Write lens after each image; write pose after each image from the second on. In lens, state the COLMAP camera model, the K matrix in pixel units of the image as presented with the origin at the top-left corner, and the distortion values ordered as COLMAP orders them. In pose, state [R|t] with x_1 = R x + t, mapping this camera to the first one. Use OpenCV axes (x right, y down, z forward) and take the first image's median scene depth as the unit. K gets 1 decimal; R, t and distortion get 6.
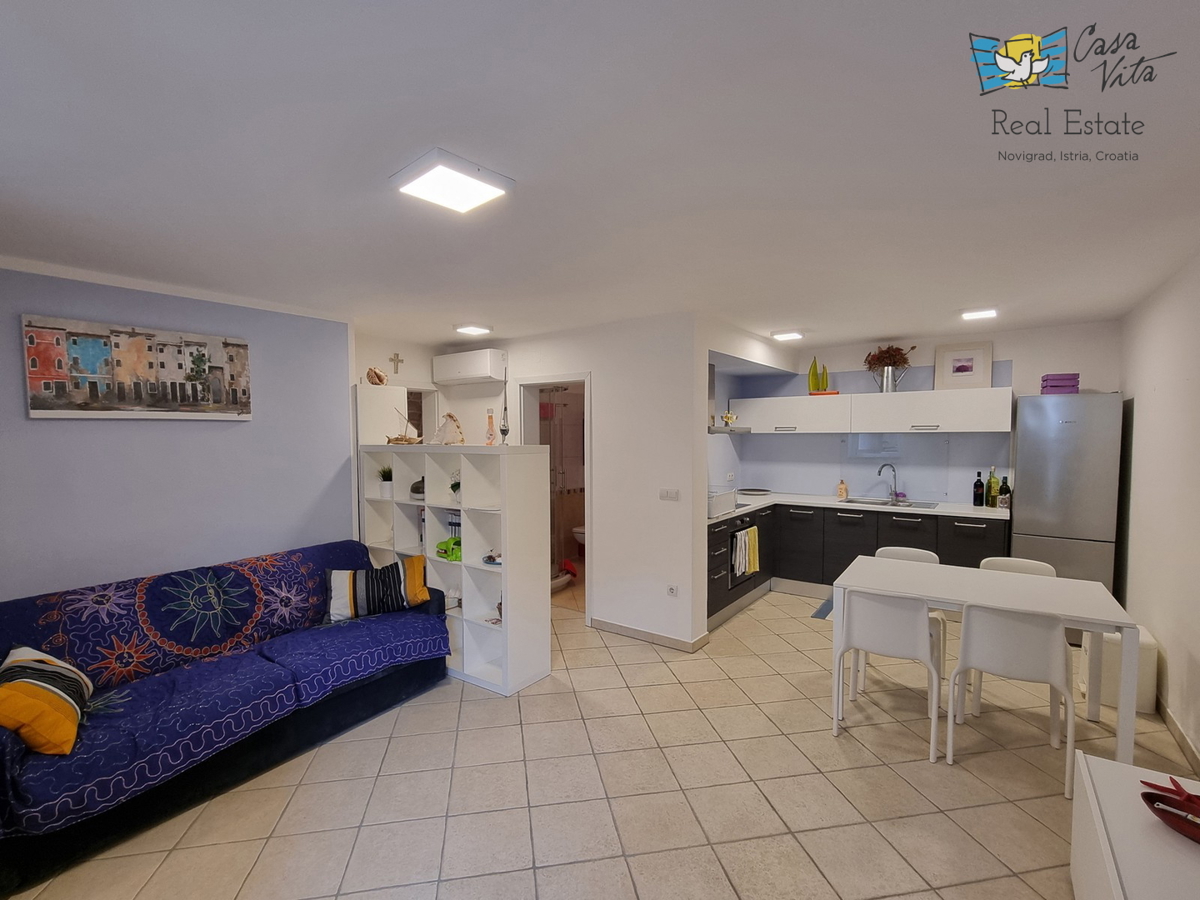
lens RADIAL K [[558.0, 0, 596.5], [0, 558.0, 463.5], [0, 0, 1]] dist [0.002310, -0.000707]
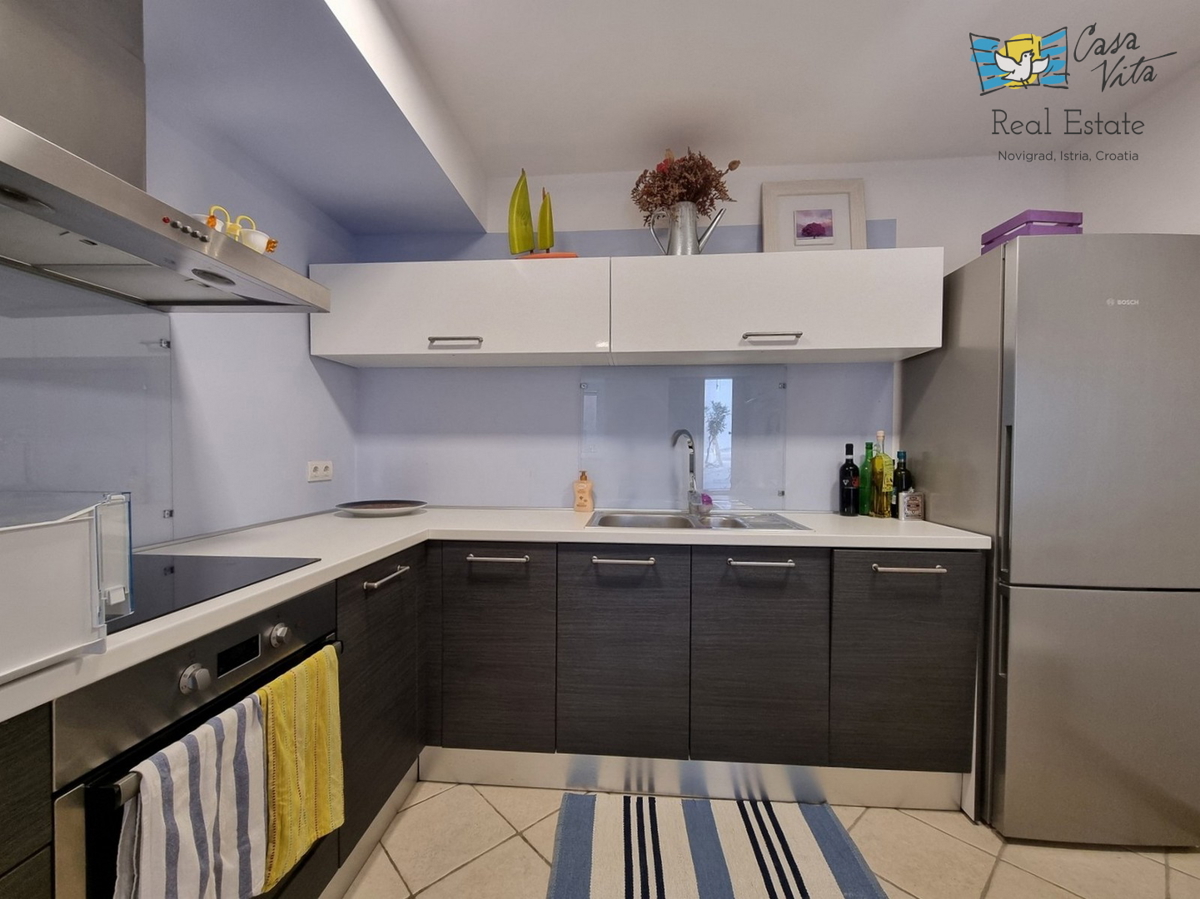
lens RADIAL K [[503.4, 0, 597.1], [0, 503.4, 461.4], [0, 0, 1]] dist [-0.001275, -0.000386]
pose [[0.850350, -0.003442, 0.526205, 0.283192], [0.019733, 0.999484, -0.025350, 0.037924], [-0.525847, 0.031940, 0.849979, 0.776638]]
